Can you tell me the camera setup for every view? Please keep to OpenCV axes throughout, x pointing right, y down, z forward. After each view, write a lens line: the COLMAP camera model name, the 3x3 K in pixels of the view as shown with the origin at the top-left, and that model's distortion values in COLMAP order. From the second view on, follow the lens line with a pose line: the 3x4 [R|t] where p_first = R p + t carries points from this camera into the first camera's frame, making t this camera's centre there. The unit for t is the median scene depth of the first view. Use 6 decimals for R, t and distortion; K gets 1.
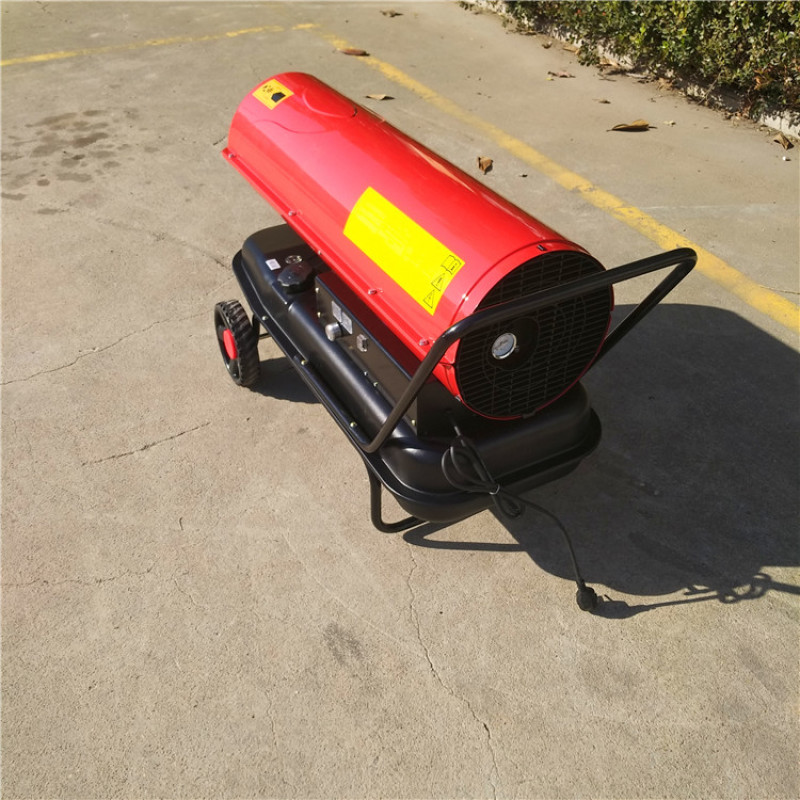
lens RADIAL K [[814.5, 0, 397.3], [0, 814.5, 424.3], [0, 0, 1]] dist [-0.071380, 0.071348]
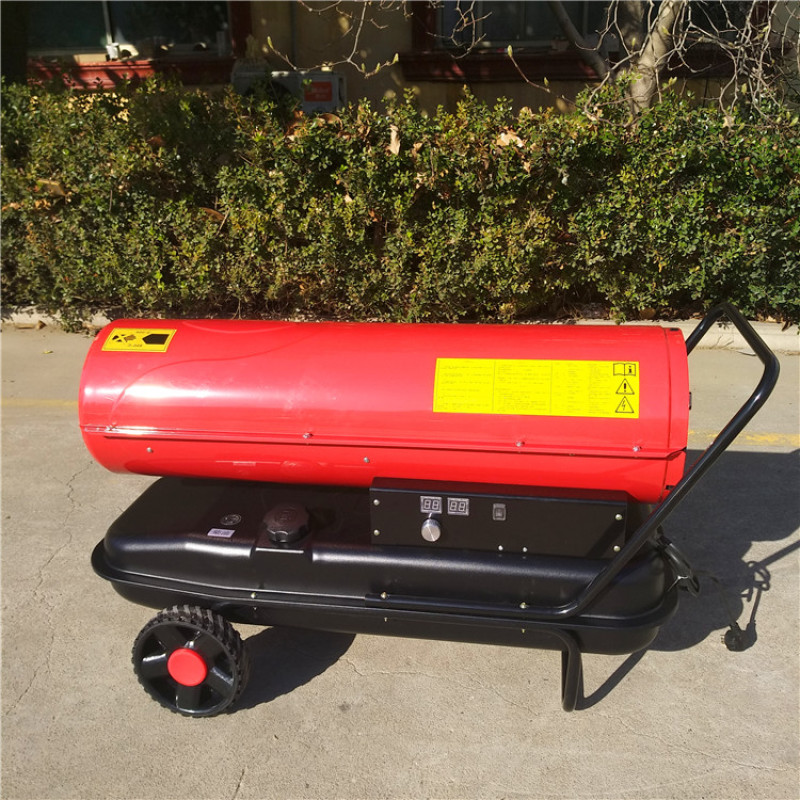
lens RADIAL K [[816.4, 0, 400.0], [0, 816.4, 419.4], [0, 0, 1]] dist [0.081110, -0.311196]
pose [[0.614864, -0.287958, 0.734181, -0.339003], [0.515168, 0.851530, -0.097461, -0.070519], [-0.597113, 0.438152, 0.671922, 0.181697]]
